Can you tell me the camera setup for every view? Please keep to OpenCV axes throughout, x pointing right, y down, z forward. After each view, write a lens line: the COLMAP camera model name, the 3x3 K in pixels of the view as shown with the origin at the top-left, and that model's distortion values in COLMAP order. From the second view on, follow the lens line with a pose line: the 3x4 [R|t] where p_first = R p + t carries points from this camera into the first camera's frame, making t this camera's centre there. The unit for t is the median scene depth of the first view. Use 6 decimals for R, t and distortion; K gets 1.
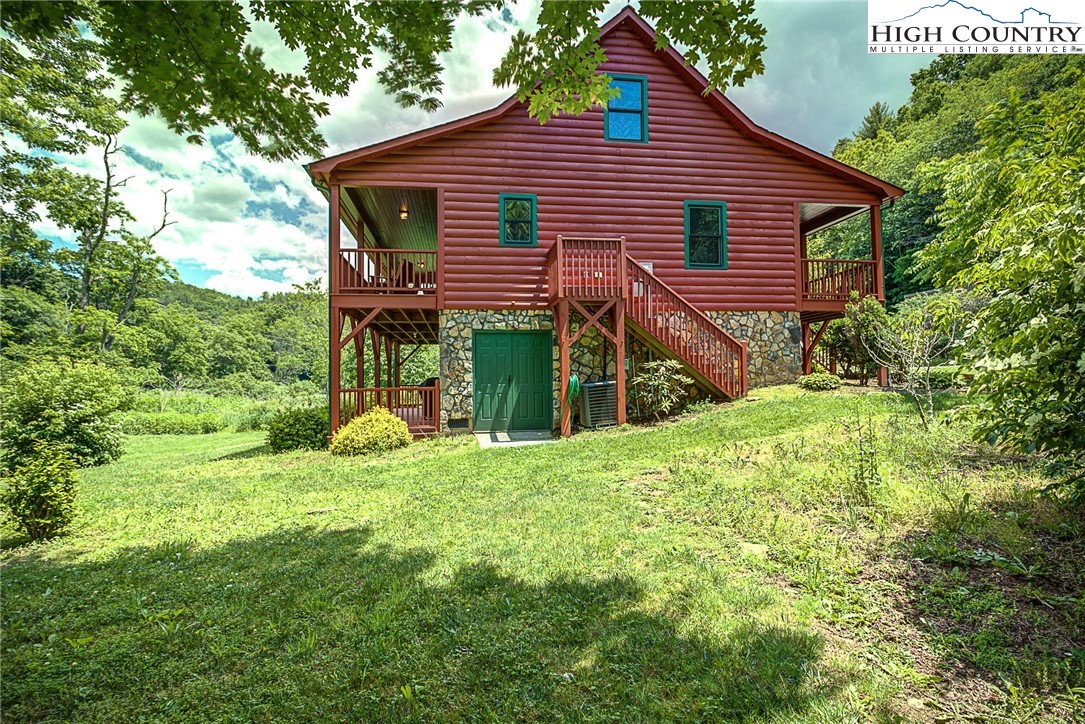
lens RADIAL K [[524.8, 0, 548.2], [0, 524.8, 361.3], [0, 0, 1]] dist [-0.004986, 0.001407]
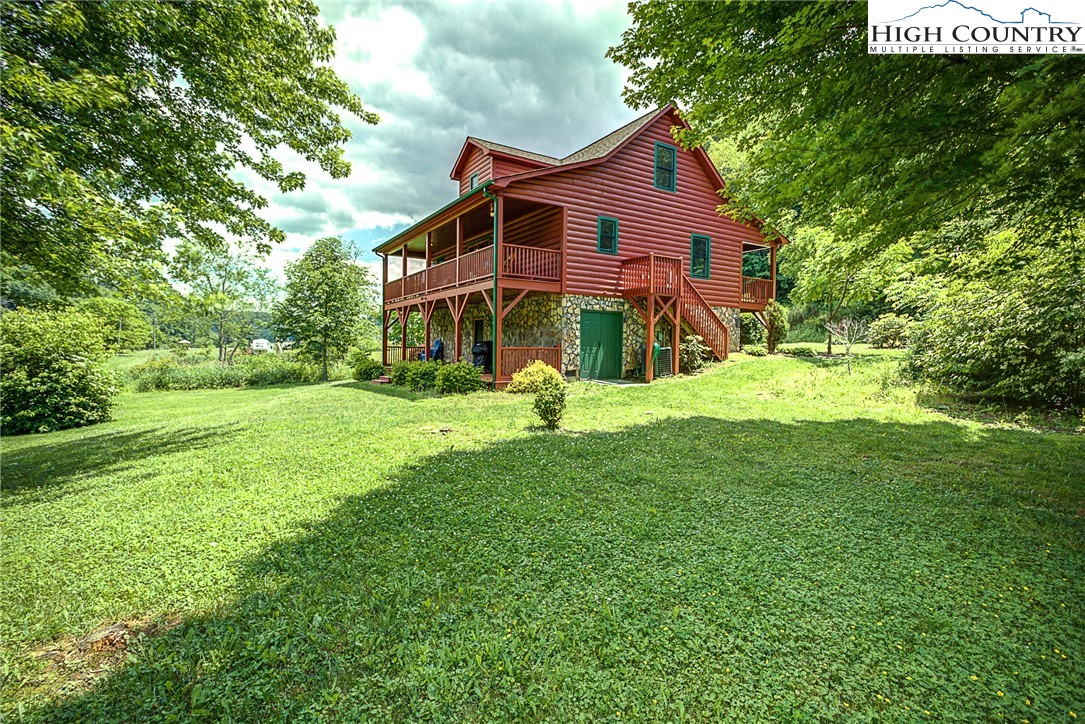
lens RADIAL K [[524.8, 0, 533.5], [0, 524.8, 359.1], [0, 0, 1]] dist [-0.004986, 0.001407]
pose [[0.918618, 0.020956, 0.394590, -0.828942], [-0.042310, 0.998068, 0.045494, 0.017162], [-0.392874, -0.058486, 0.917731, -0.282118]]
